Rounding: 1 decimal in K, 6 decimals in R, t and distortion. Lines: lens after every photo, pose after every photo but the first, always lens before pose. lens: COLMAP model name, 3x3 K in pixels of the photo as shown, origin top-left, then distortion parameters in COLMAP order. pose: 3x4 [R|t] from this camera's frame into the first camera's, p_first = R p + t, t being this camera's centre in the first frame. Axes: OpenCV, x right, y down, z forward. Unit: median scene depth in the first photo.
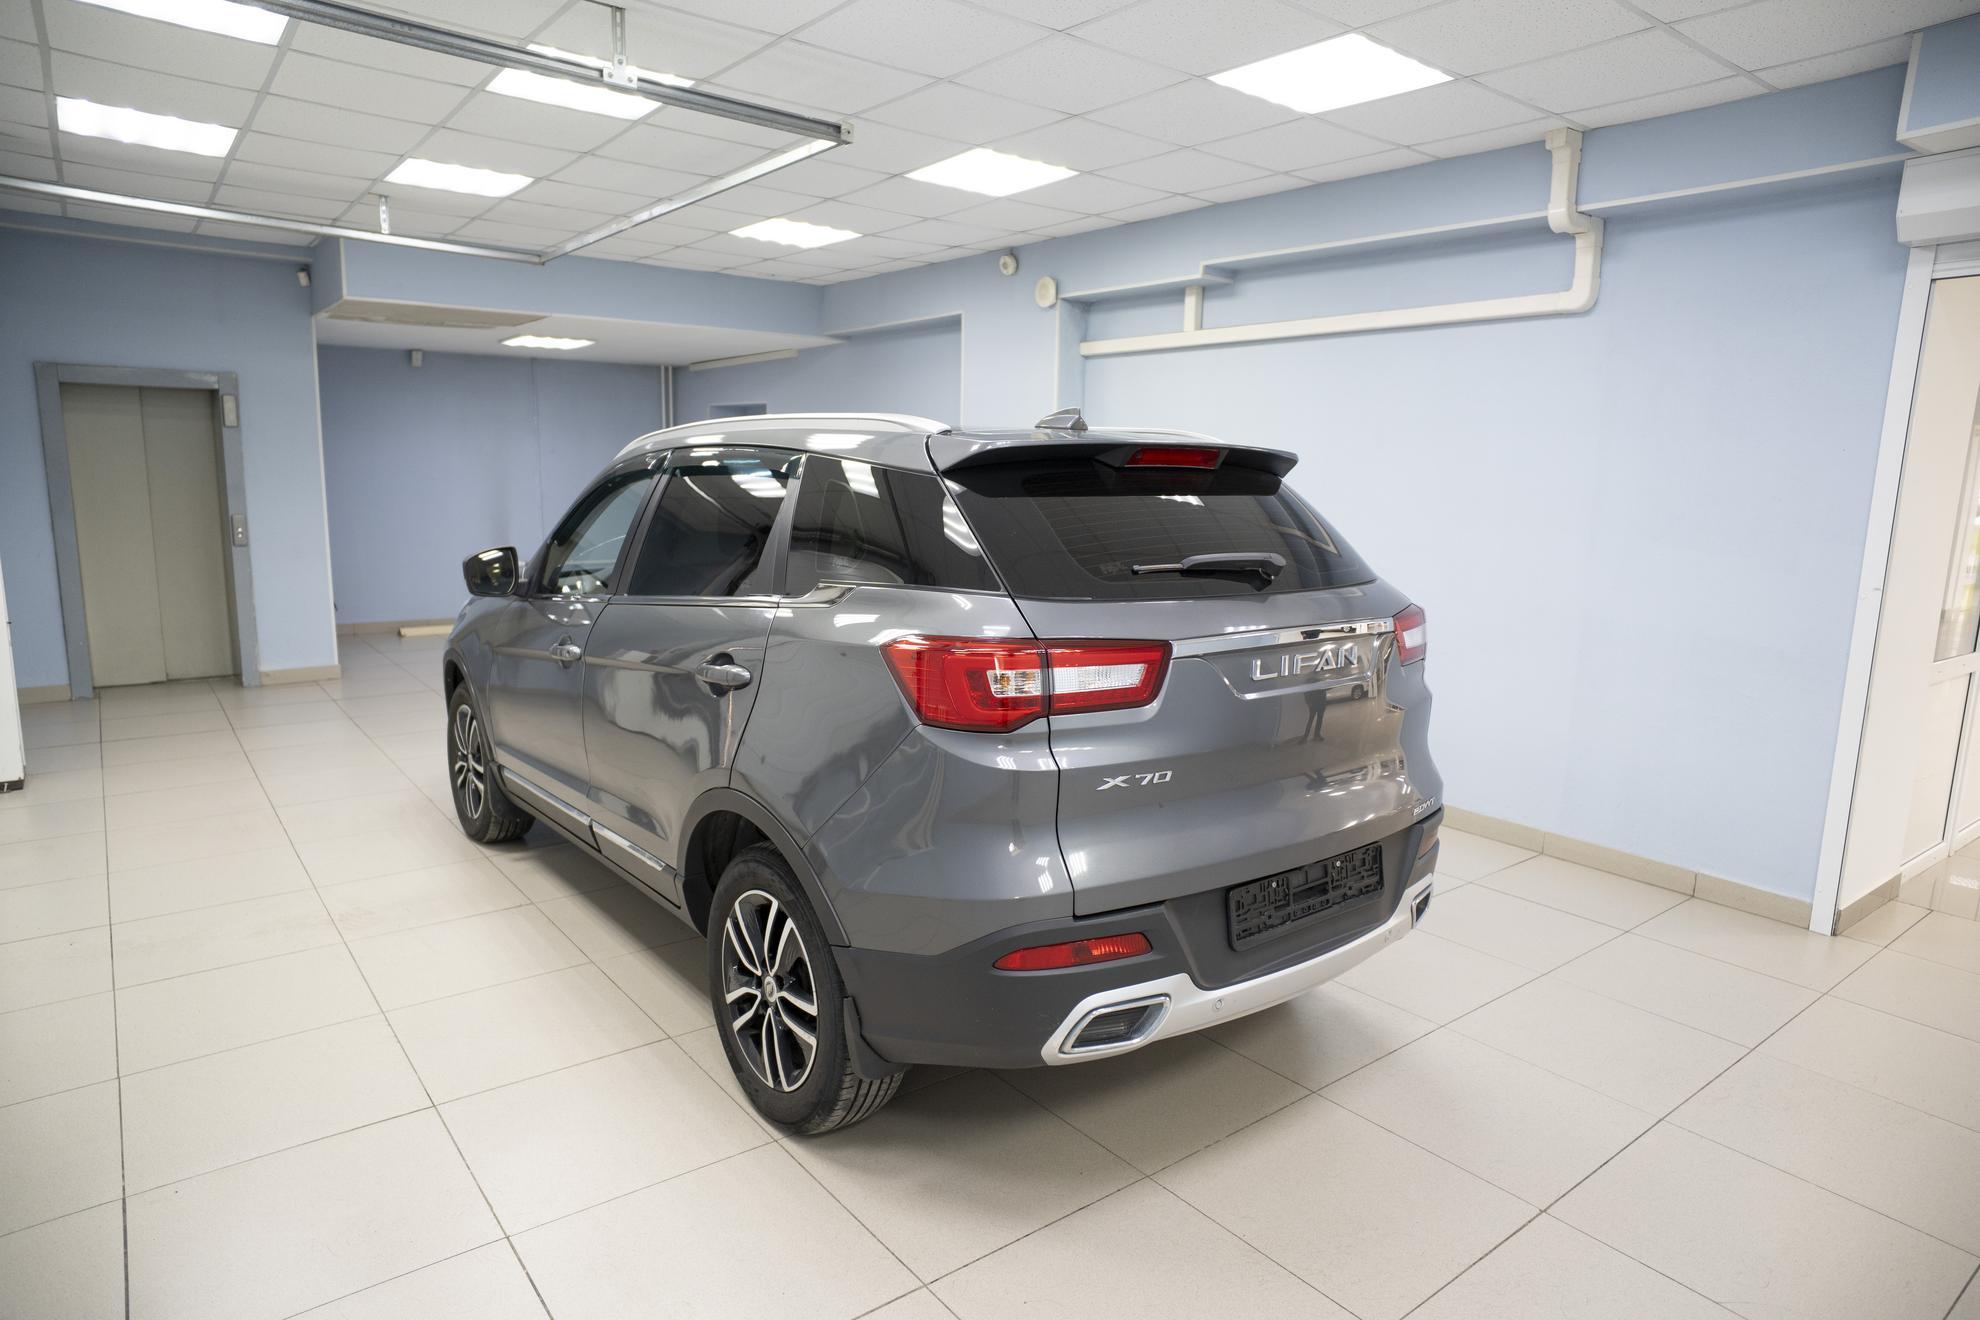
lens RADIAL K [[1164.1, 0, 992.3], [0, 1164.1, 683.9], [0, 0, 1]] dist [-0.072292, 0.056747]
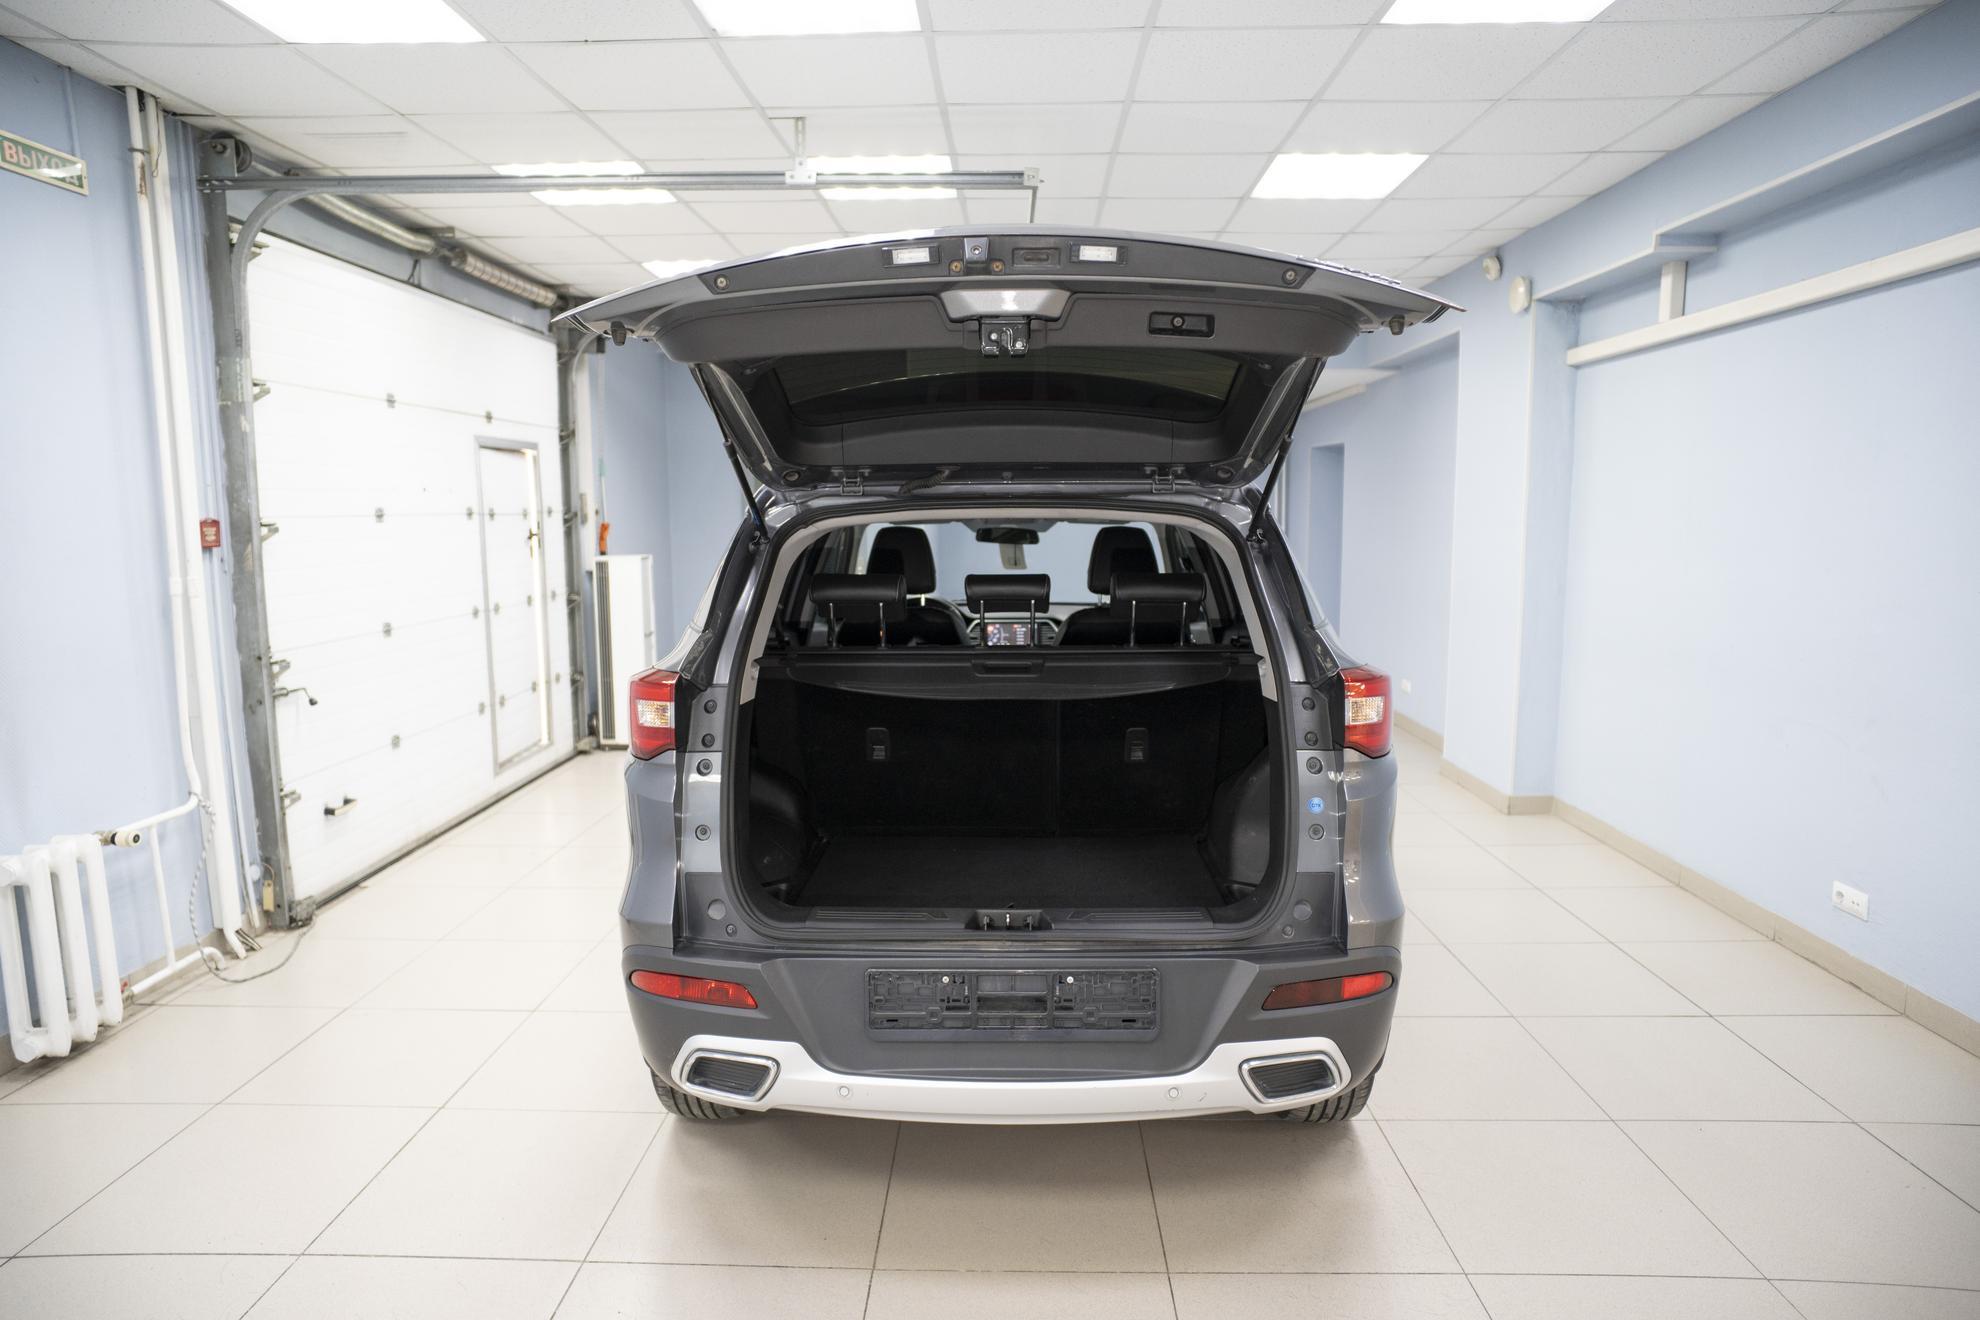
lens RADIAL K [[1164.1, 0, 992.3], [0, 1164.1, 683.9], [0, 0, 1]] dist [-0.072292, 0.056747]
pose [[0.769703, 0.069902, -0.634564, 0.326161], [-0.093430, 0.995619, -0.003653, -0.018428], [0.631529, 0.062099, 0.772862, 0.140260]]
